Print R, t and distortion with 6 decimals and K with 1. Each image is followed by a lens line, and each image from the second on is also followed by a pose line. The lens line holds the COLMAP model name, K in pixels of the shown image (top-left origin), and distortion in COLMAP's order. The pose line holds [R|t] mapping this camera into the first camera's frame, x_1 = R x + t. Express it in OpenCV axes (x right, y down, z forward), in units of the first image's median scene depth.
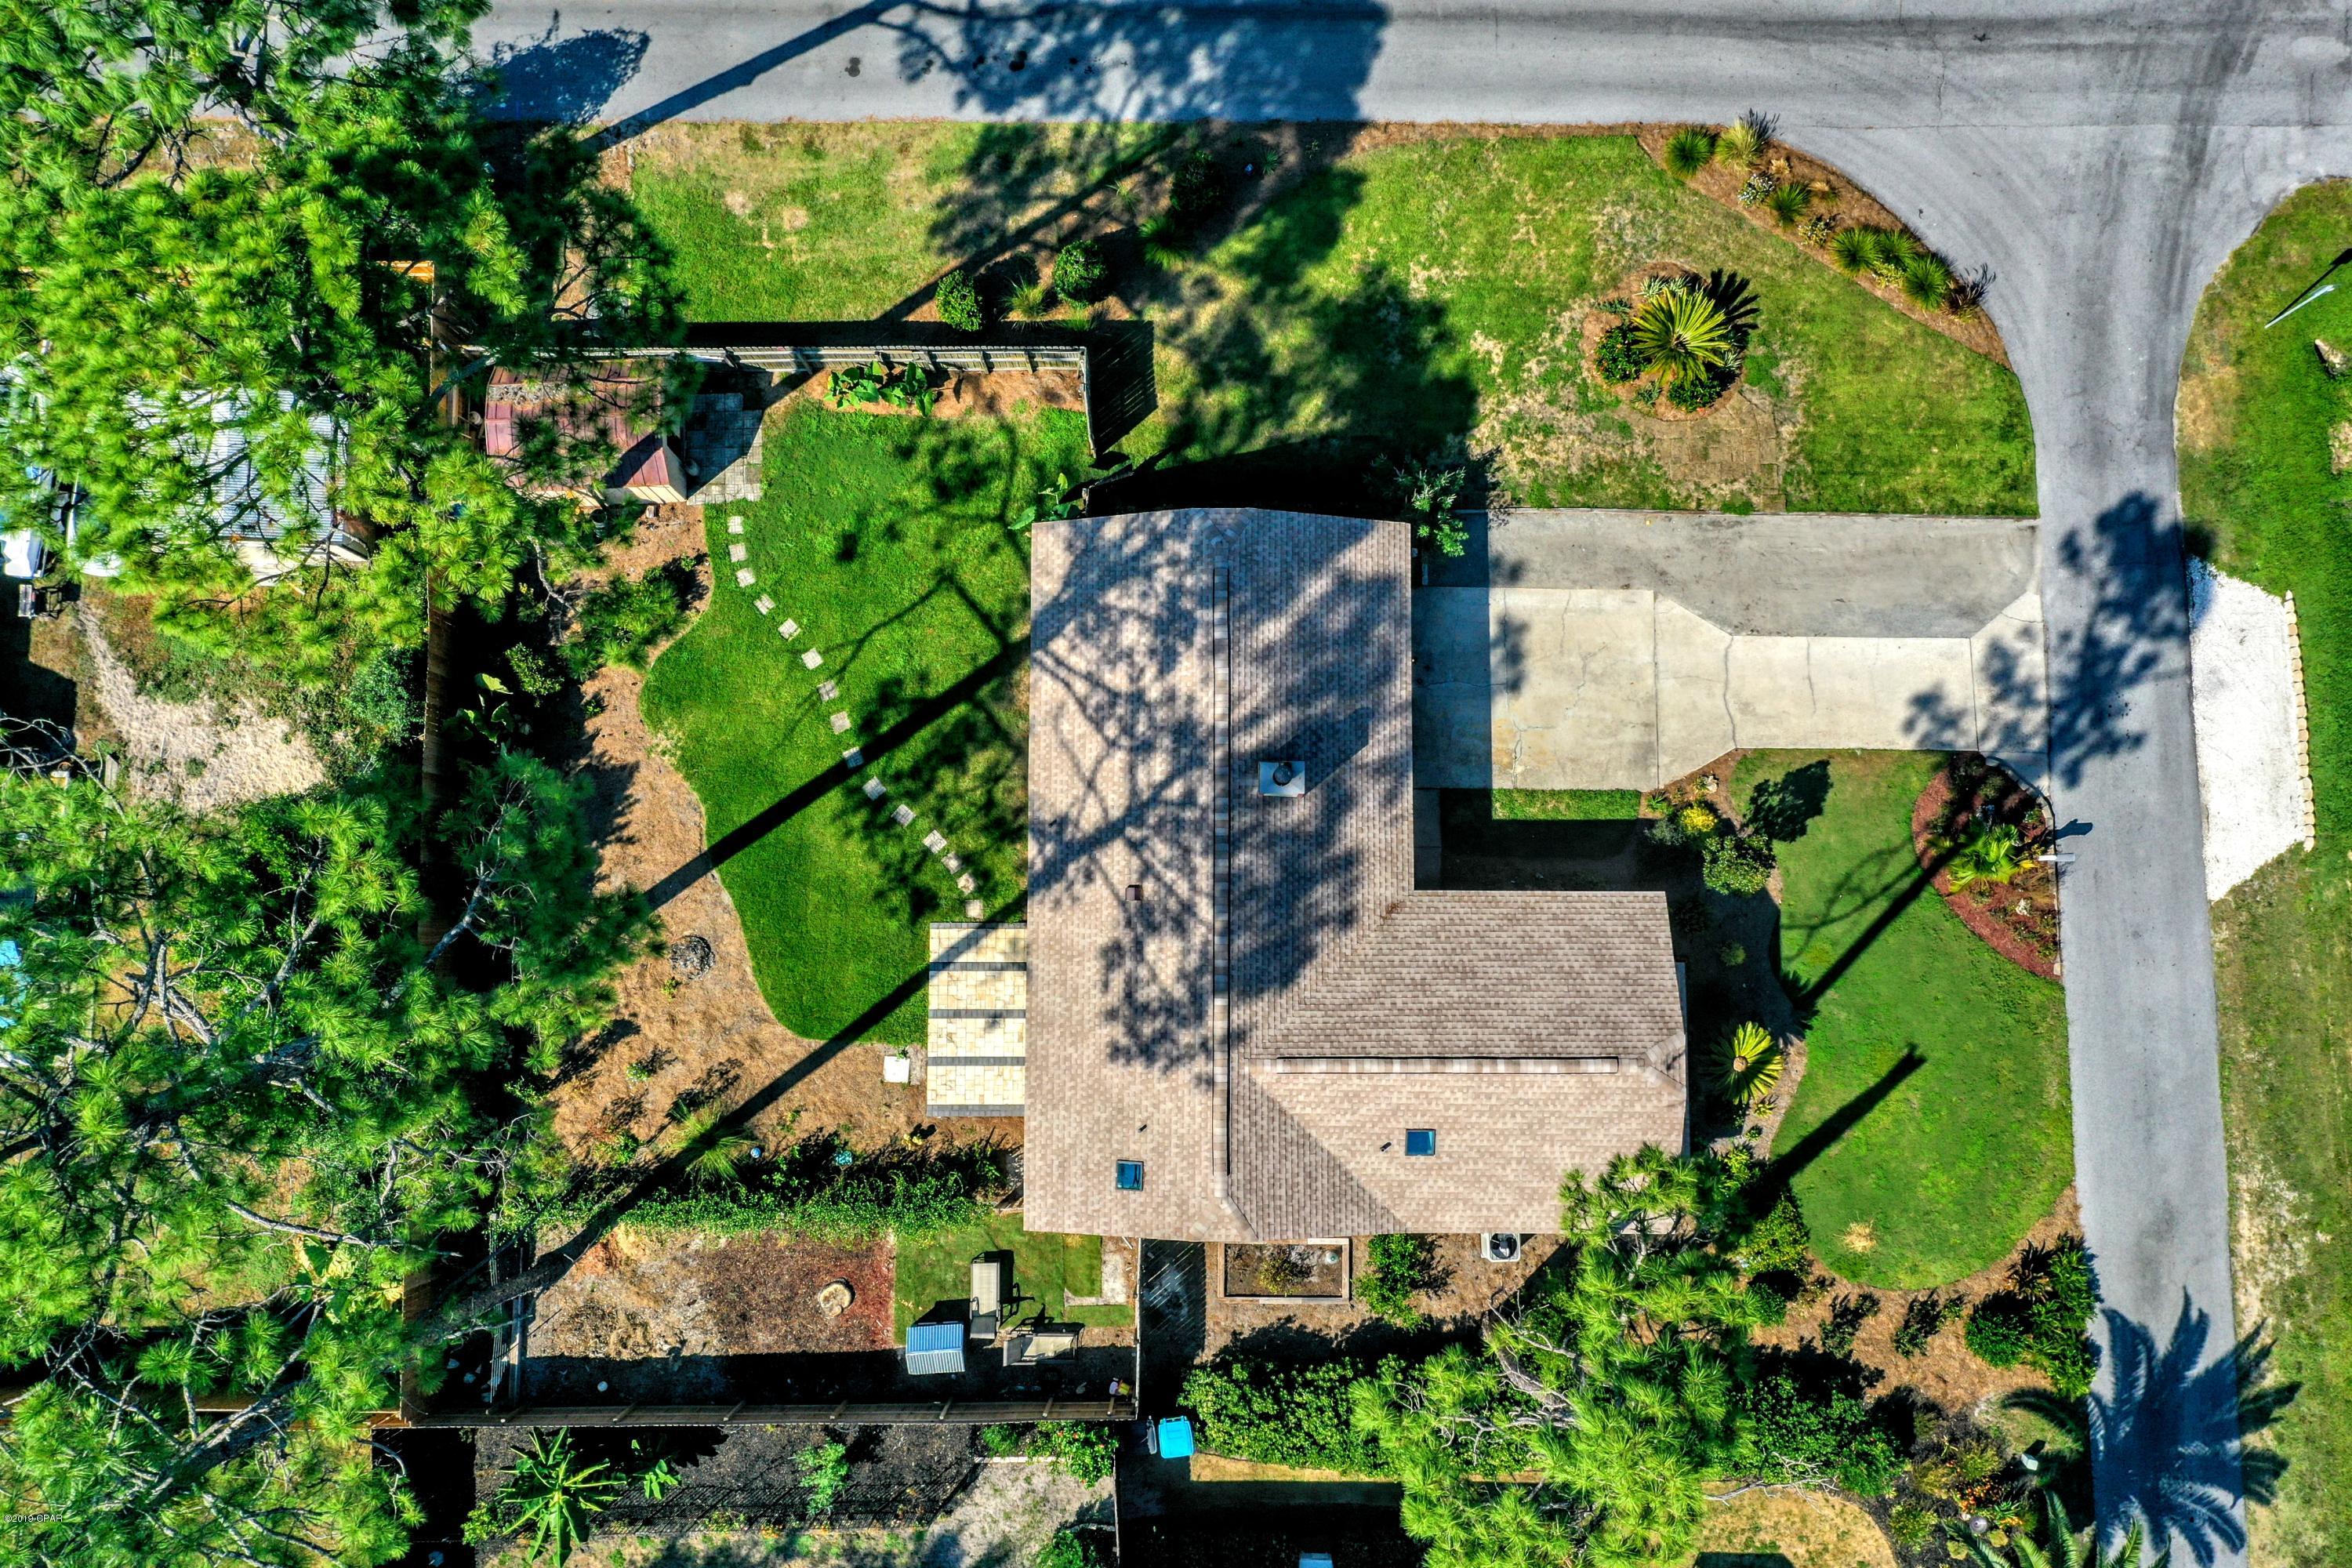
lens RADIAL K [[1863.7, 0, 1176.0], [0, 1863.7, 784.0], [0, 0, 1]] dist [0.017696, 0.001047]
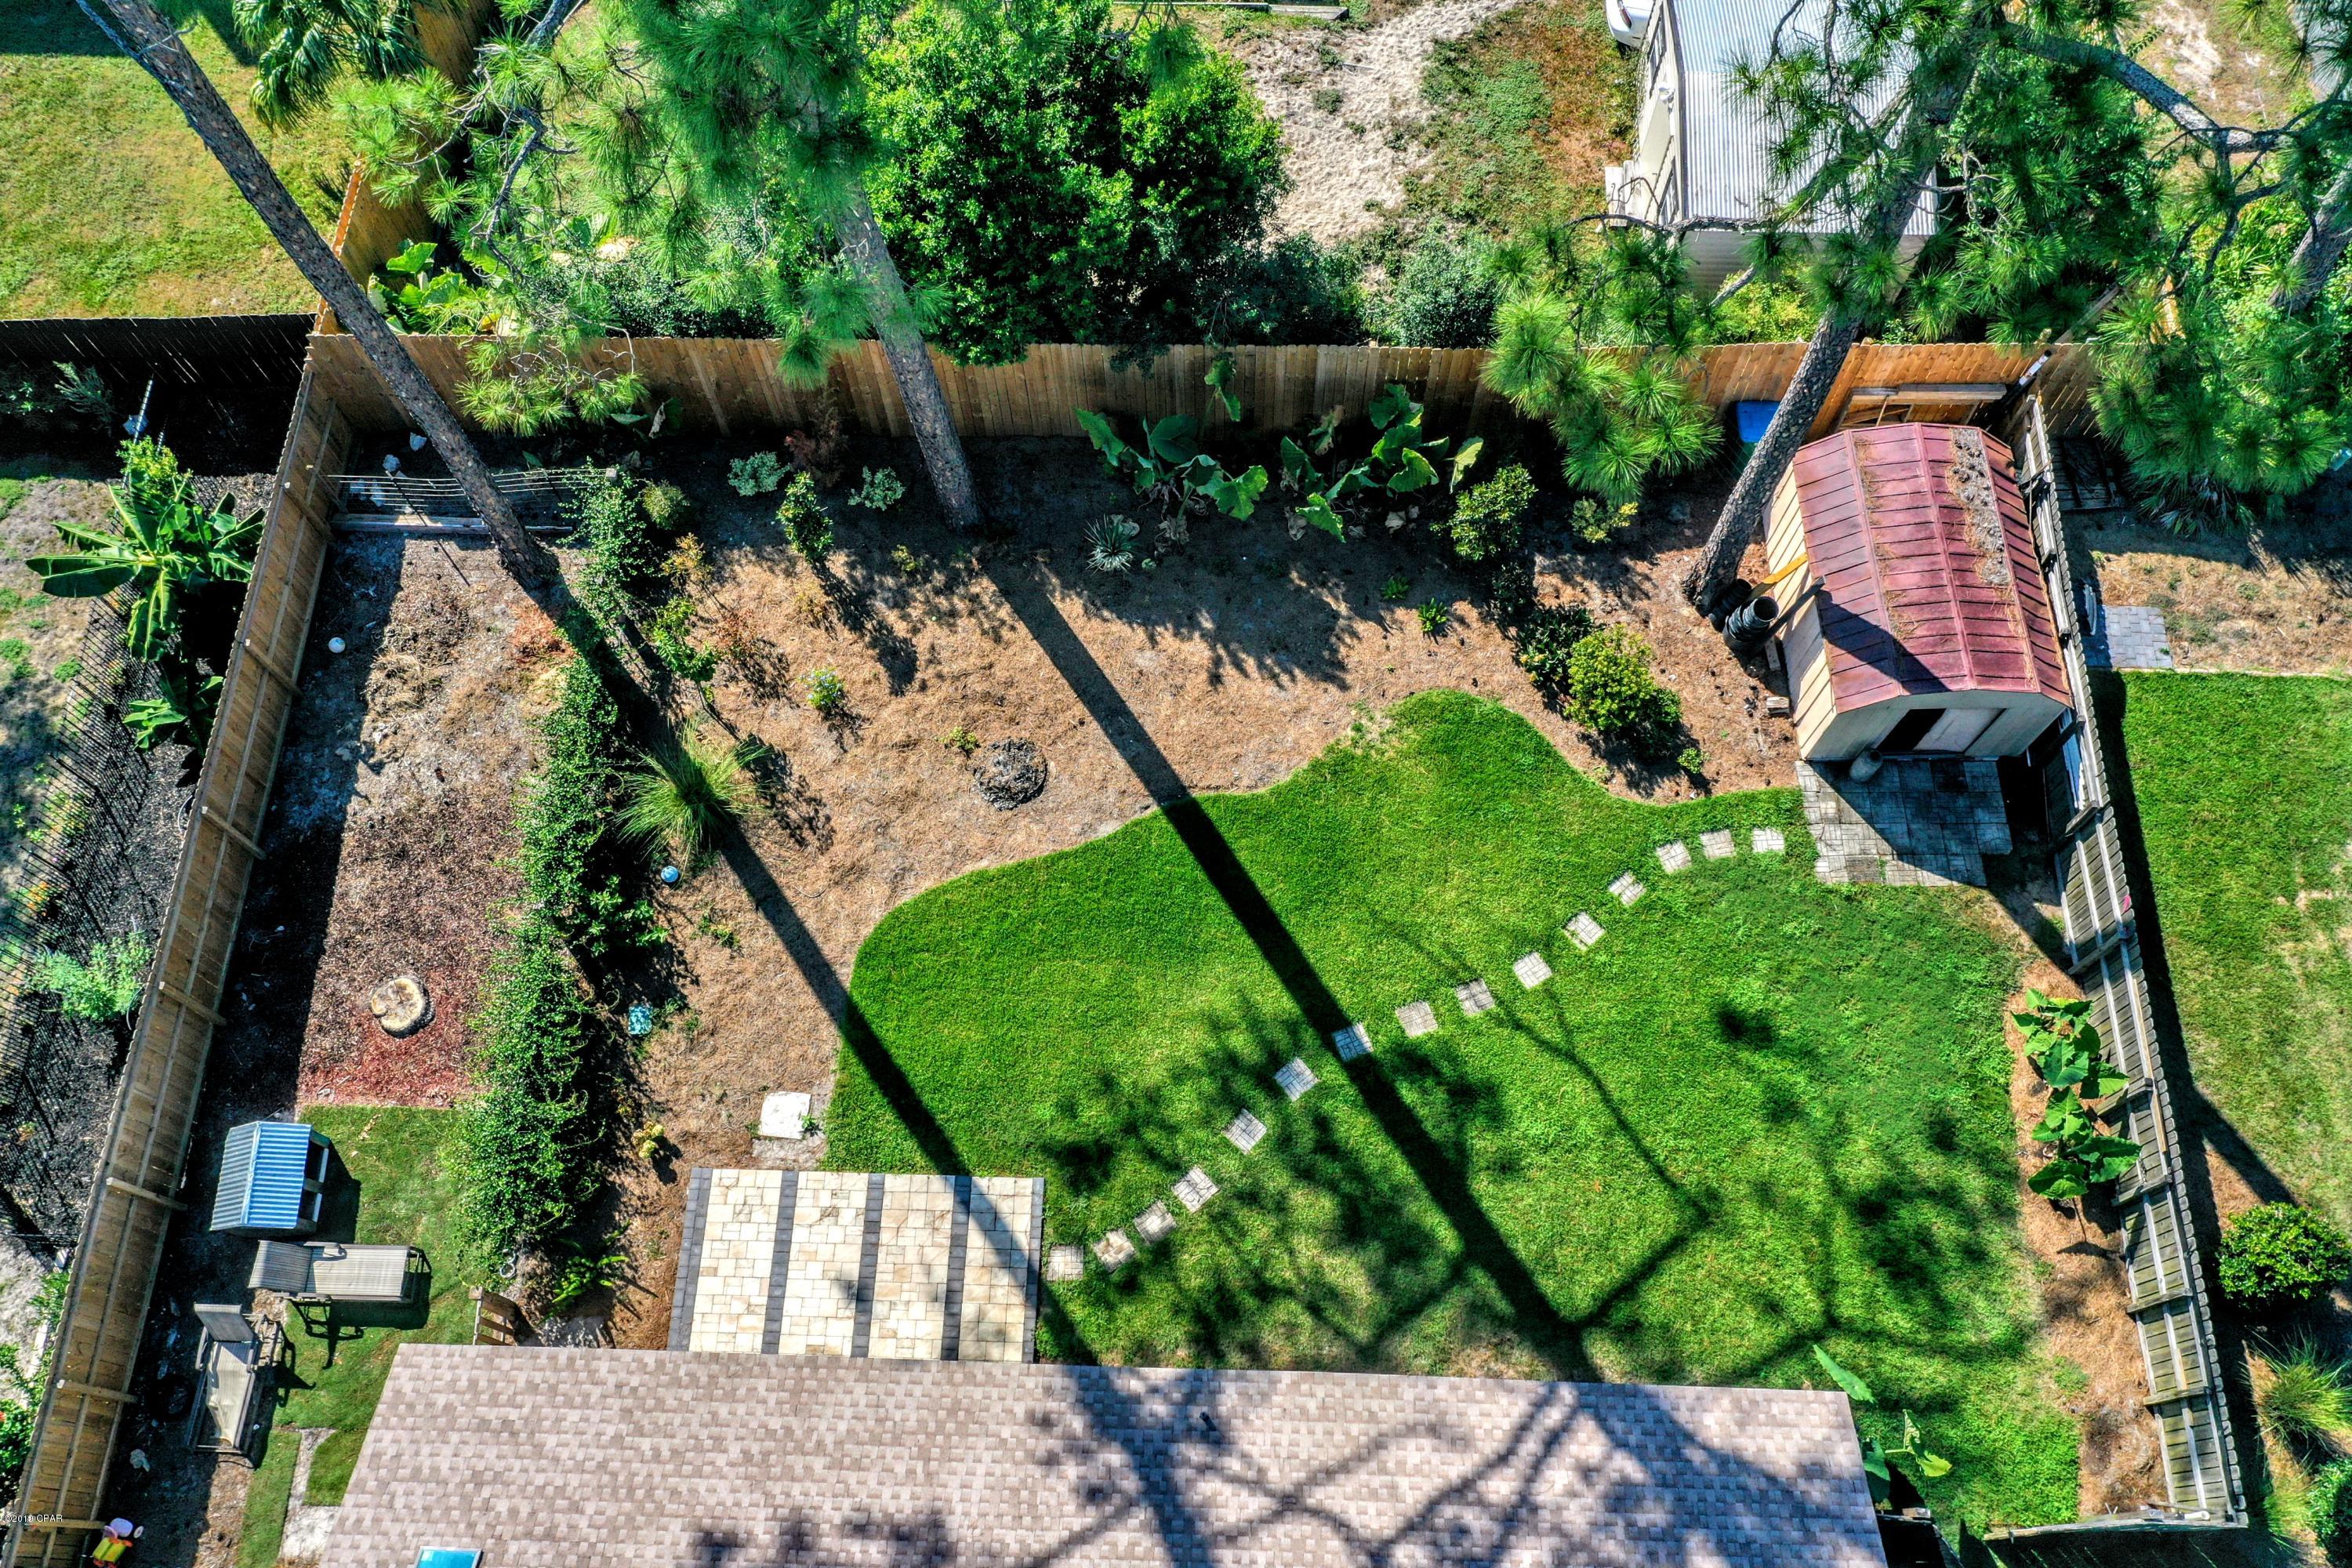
lens RADIAL K [[1863.7, 0, 1176.0], [0, 1863.7, 784.0], [0, 0, 1]] dist [0.017696, 0.001047]
pose [[-0.028235, 0.917377, -0.397017, -0.023853], [-0.994797, 0.013106, 0.101031, -0.018912], [0.097887, 0.397804, 0.912234, 0.470898]]
